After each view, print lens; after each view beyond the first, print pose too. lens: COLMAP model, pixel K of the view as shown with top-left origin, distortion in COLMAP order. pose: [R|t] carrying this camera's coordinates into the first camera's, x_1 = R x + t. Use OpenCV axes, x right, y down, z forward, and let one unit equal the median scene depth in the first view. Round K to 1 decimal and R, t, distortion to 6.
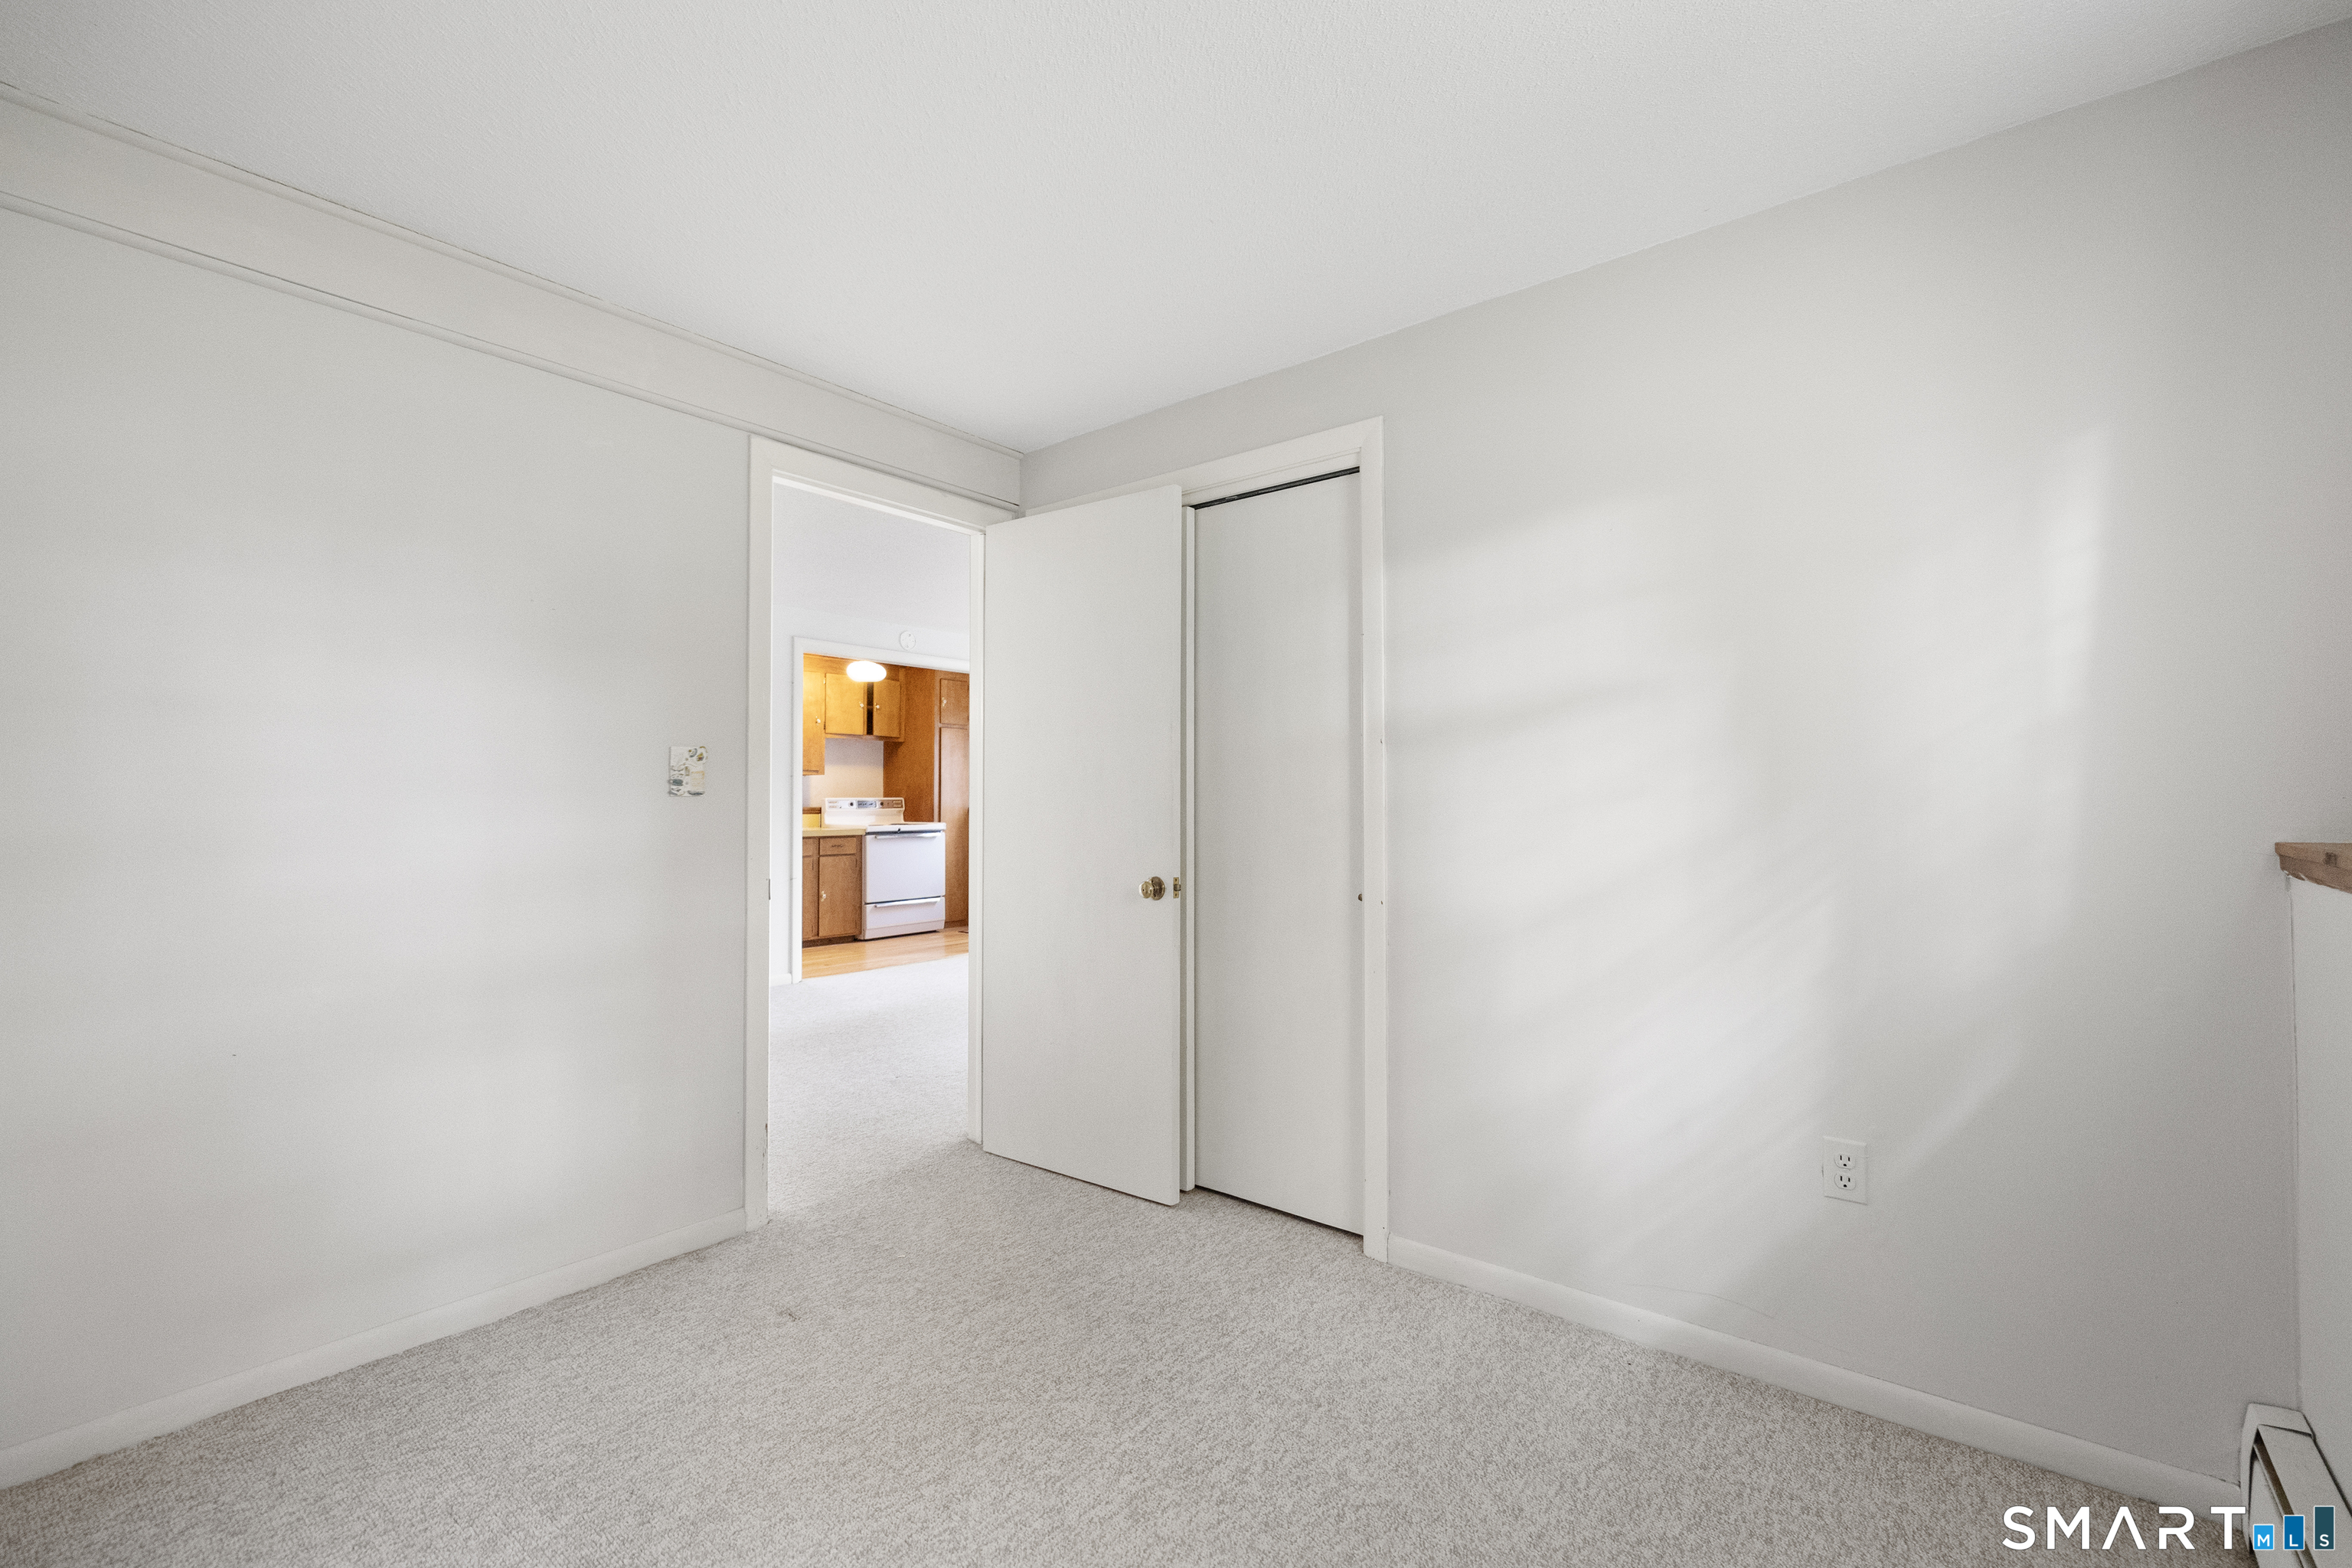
lens RADIAL K [[982.5, 0, 1191.4], [0, 982.5, 784.1], [0, 0, 1]] dist [0.000218, -0.000273]
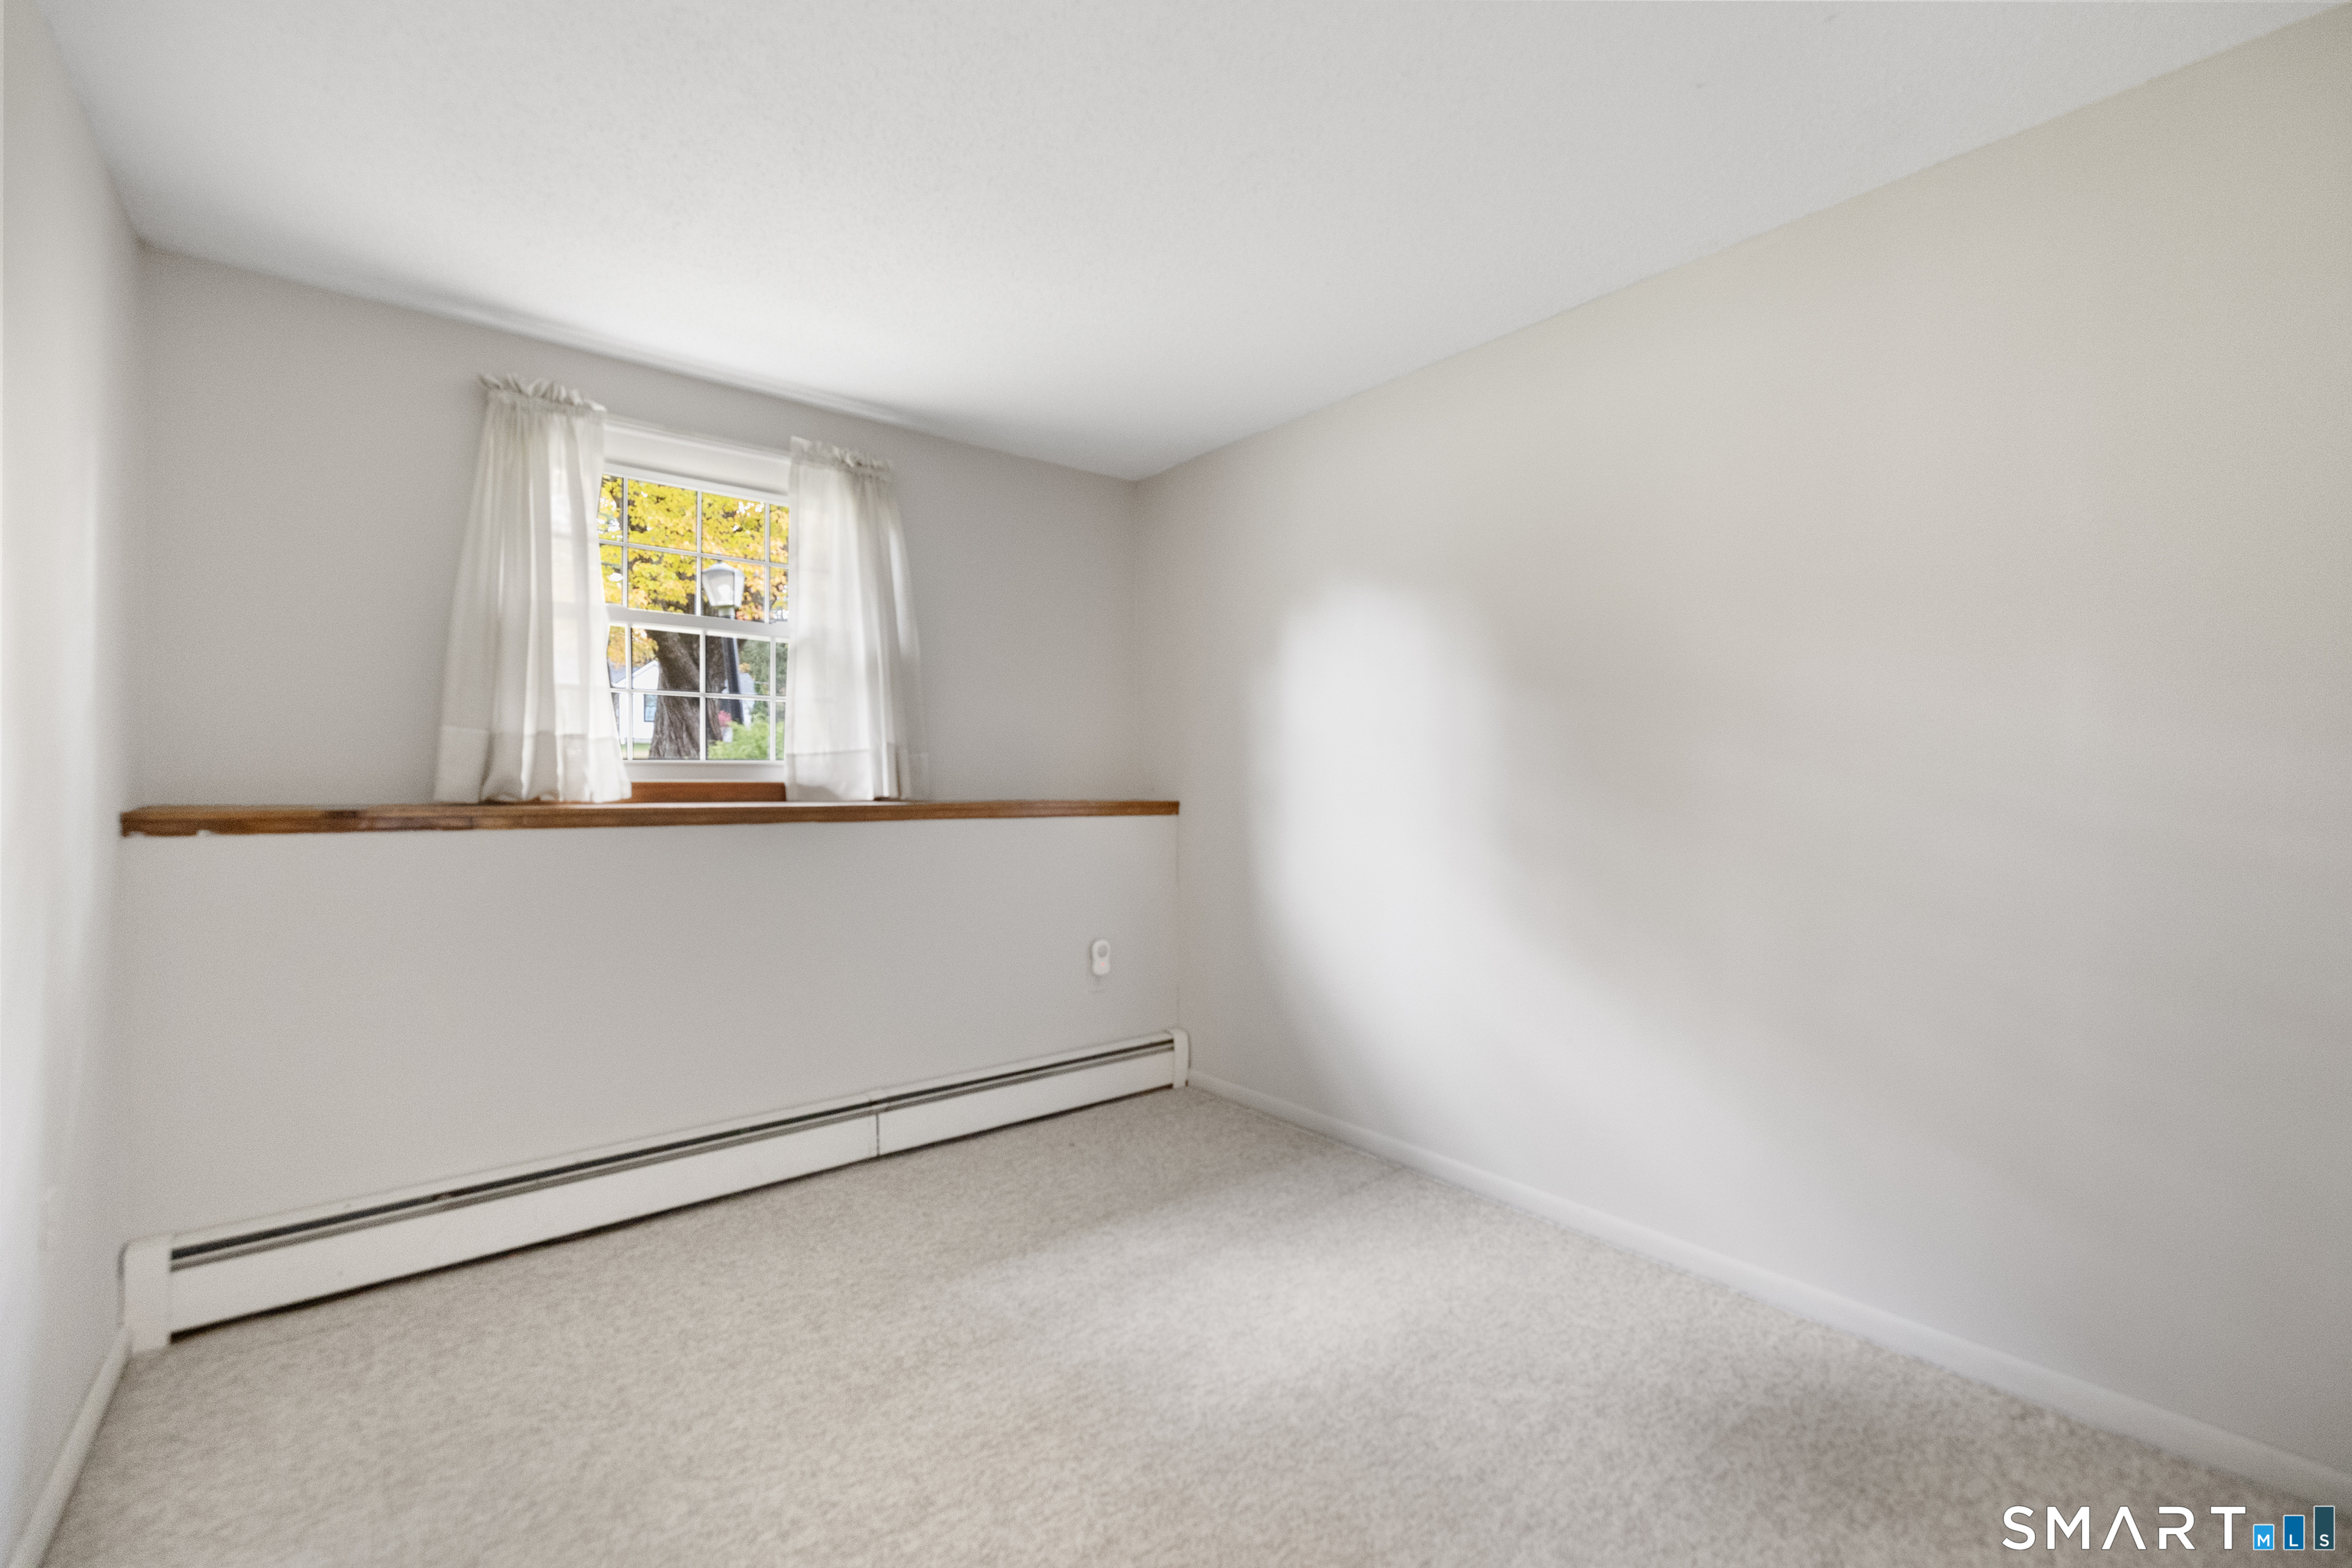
lens RADIAL K [[982.5, 0, 1191.4], [0, 982.5, 784.1], [0, 0, 1]] dist [0.000218, -0.000273]
pose [[-0.979371, -0.000429, 0.202070, -0.521906], [-0.003690, 0.999869, -0.015758, 0.035721], [-0.202037, -0.016178, -0.979244, 1.935928]]
